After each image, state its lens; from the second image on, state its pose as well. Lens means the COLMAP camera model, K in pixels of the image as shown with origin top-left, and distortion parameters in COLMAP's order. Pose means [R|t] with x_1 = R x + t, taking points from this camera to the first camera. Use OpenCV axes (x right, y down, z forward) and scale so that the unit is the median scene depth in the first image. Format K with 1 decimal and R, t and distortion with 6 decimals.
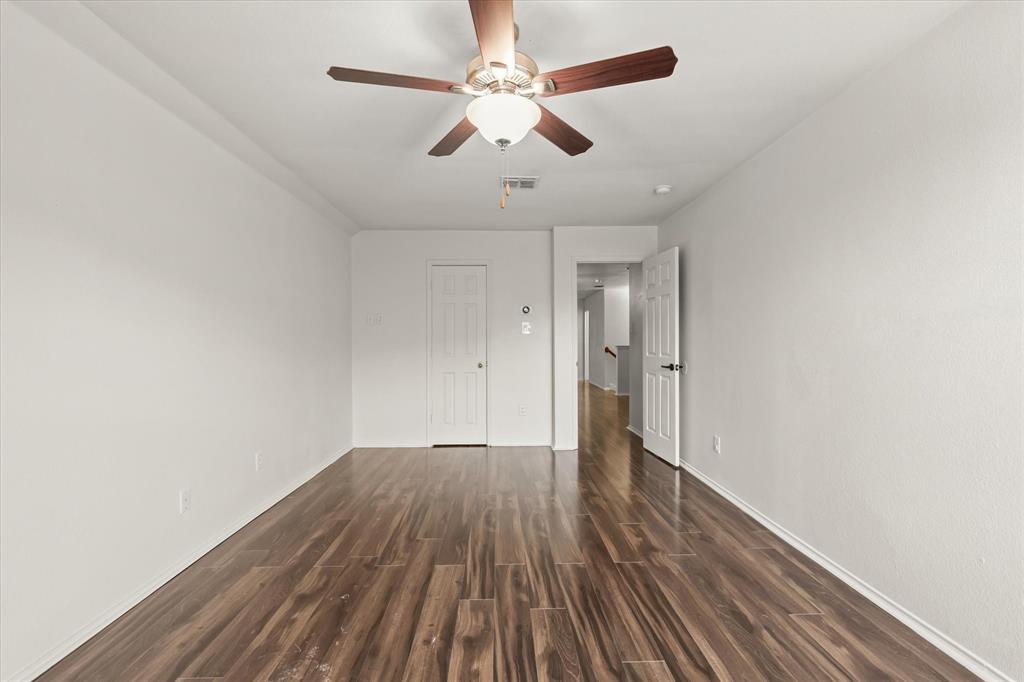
lens RADIAL K [[443.4, 0, 512.0], [0, 443.4, 341.0], [0, 0, 1]] dist [-0.000213, -0.000099]
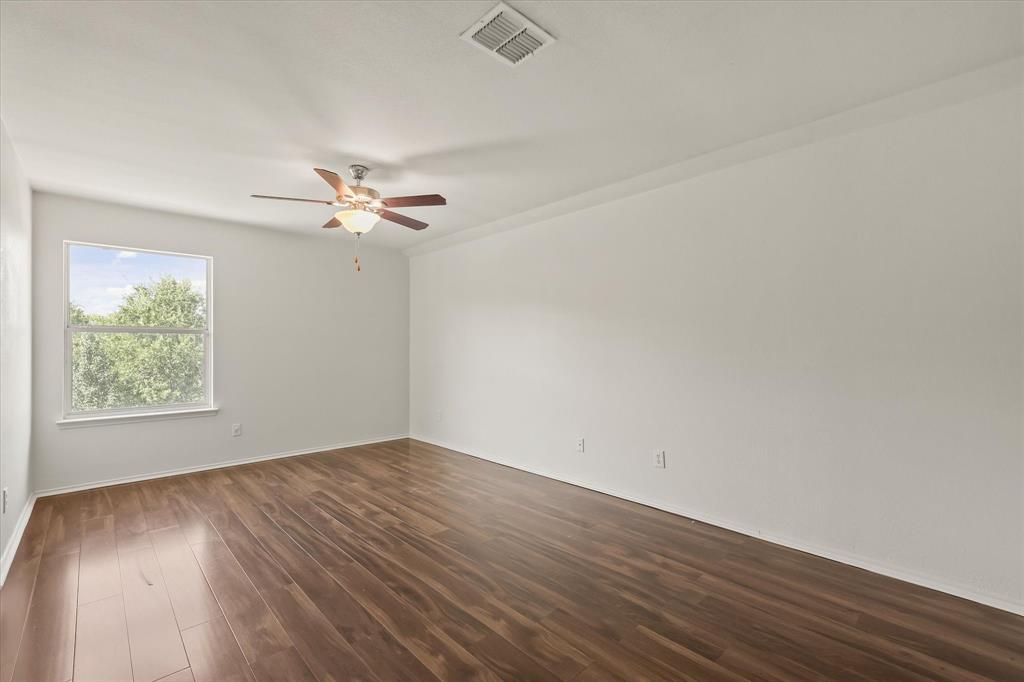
lens RADIAL K [[443.4, 0, 512.0], [0, 443.4, 341.0], [0, 0, 1]] dist [-0.000213, -0.000099]
pose [[-0.745014, 0.006588, -0.667017, 0.589086], [0.014504, 0.999875, -0.006325, -0.004499], [0.666892, -0.014387, -0.745016, 2.323162]]
